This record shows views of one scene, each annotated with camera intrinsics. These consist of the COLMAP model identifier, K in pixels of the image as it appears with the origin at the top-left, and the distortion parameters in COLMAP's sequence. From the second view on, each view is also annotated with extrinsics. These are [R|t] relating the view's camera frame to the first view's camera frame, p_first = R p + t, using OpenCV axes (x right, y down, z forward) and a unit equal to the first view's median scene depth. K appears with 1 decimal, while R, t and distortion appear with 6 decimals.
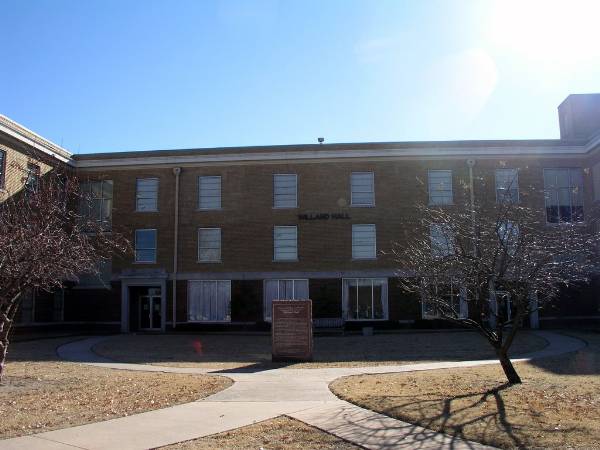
lens RADIAL K [[610.5, 0, 310.9], [0, 610.5, 235.3], [0, 0, 1]] dist [-0.230073, 0.247123]
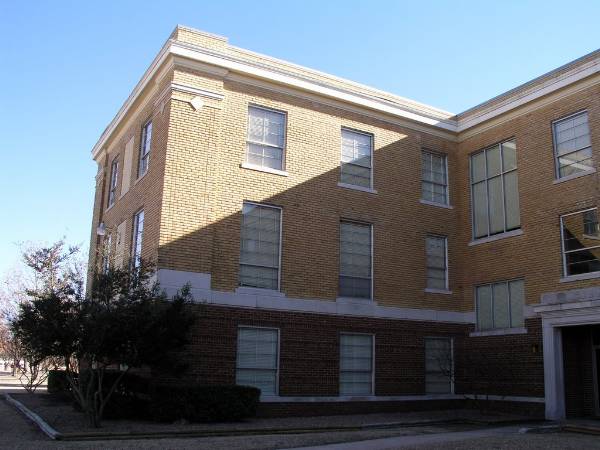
lens RADIAL K [[613.1, 0, 311.4], [0, 613.1, 226.3], [0, 0, 1]] dist [-0.227515, 0.255321]
pose [[0.575174, -0.163364, -0.801553, -0.008565], [0.070576, 0.986113, -0.150336, 0.062431], [0.814981, 0.029899, 0.578716, 0.542333]]
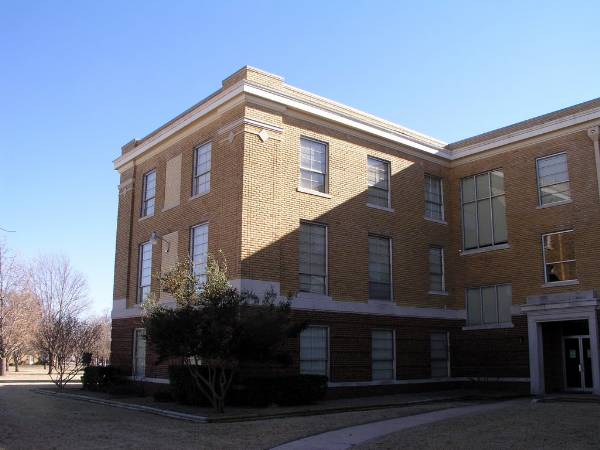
lens RADIAL K [[610.5, 0, 310.9], [0, 610.5, 235.3], [0, 0, 1]] dist [-0.230073, 0.247123]
pose [[0.699282, -0.129026, -0.703105, -0.015989], [0.075854, 0.991416, -0.106492, 0.041619], [0.710810, 0.021135, 0.703066, 0.376840]]
